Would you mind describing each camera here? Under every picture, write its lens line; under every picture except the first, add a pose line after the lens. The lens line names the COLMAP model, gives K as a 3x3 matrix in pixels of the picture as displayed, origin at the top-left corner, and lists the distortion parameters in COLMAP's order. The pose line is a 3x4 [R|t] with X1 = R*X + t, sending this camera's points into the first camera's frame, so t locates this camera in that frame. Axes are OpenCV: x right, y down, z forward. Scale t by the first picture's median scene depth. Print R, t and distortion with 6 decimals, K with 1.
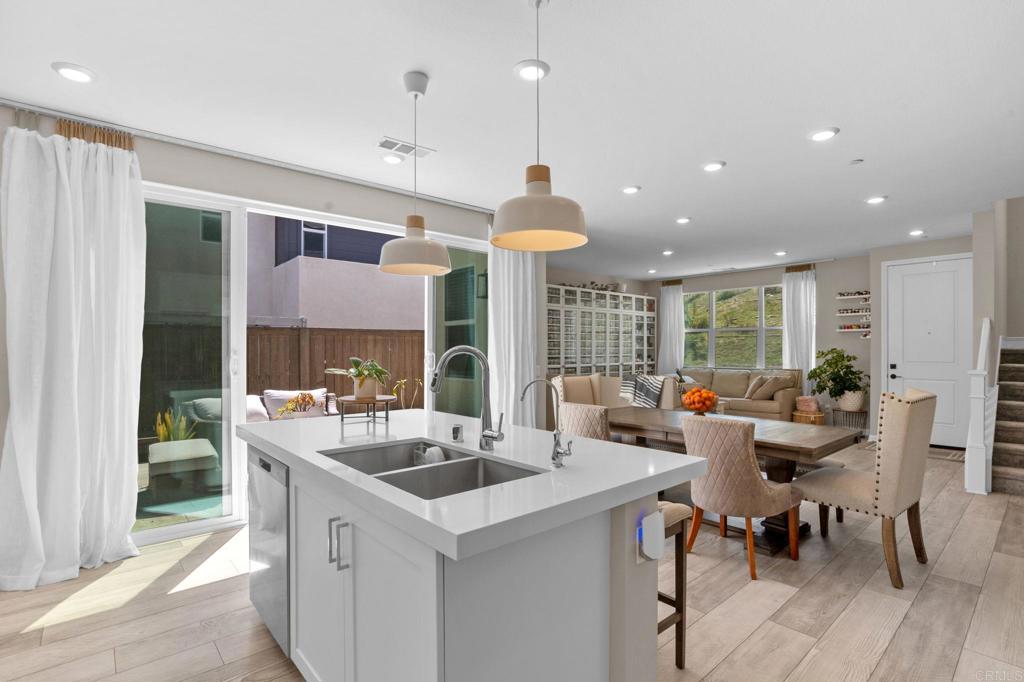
lens RADIAL K [[493.9, 0, 512.0], [0, 493.9, 341.0], [0, 0, 1]] dist [-0.035200, 0.000016]
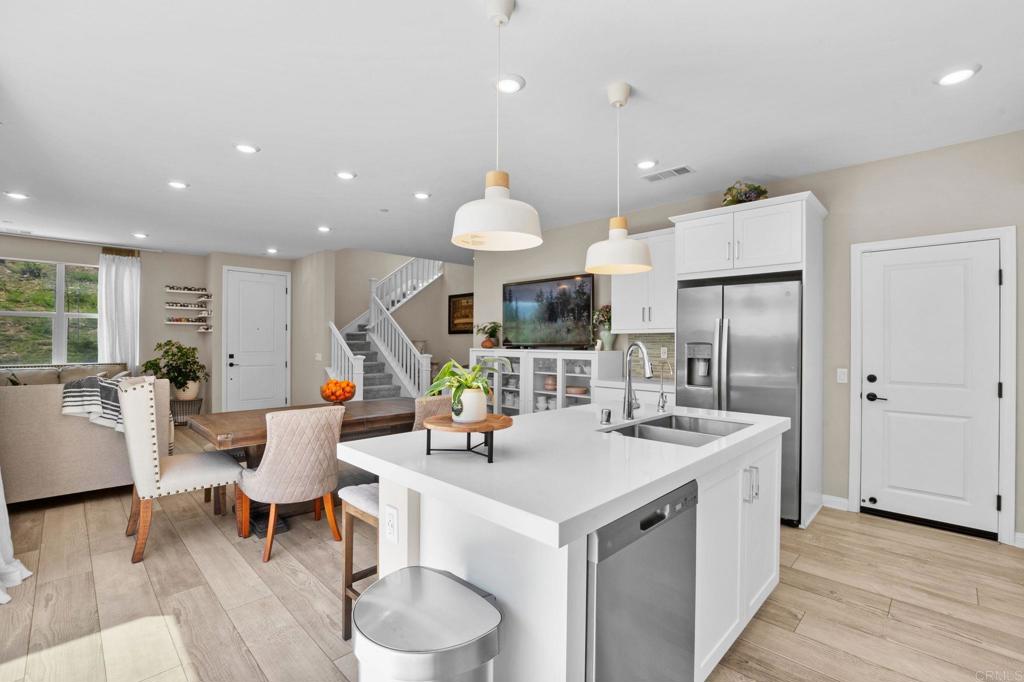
lens RADIAL K [[455.4, 0, 512.0], [0, 455.4, 341.0], [0, 0, 1]] dist [-0.022831, 0.000783]
pose [[-0.073219, 0.002822, 0.997312, -0.303498], [-0.022511, 0.999737, -0.004481, 0.004282], [-0.997062, -0.022779, -0.073136, 0.336474]]
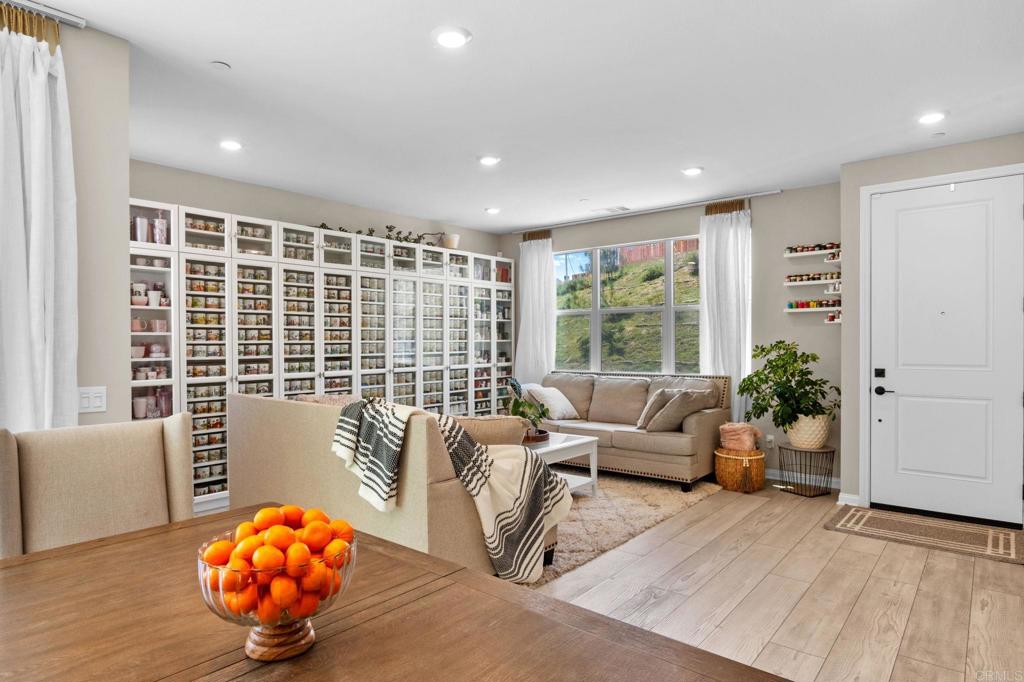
lens RADIAL K [[583.9, 0, 512.0], [0, 583.9, 341.0], [0, 0, 1]] dist [-0.036854, 0.000397]
pose [[0.987325, -0.003673, 0.158670, 0.220032], [0.001268, 0.999883, 0.015256, 0.004097], [-0.158707, -0.014862, 0.987214, 0.344250]]
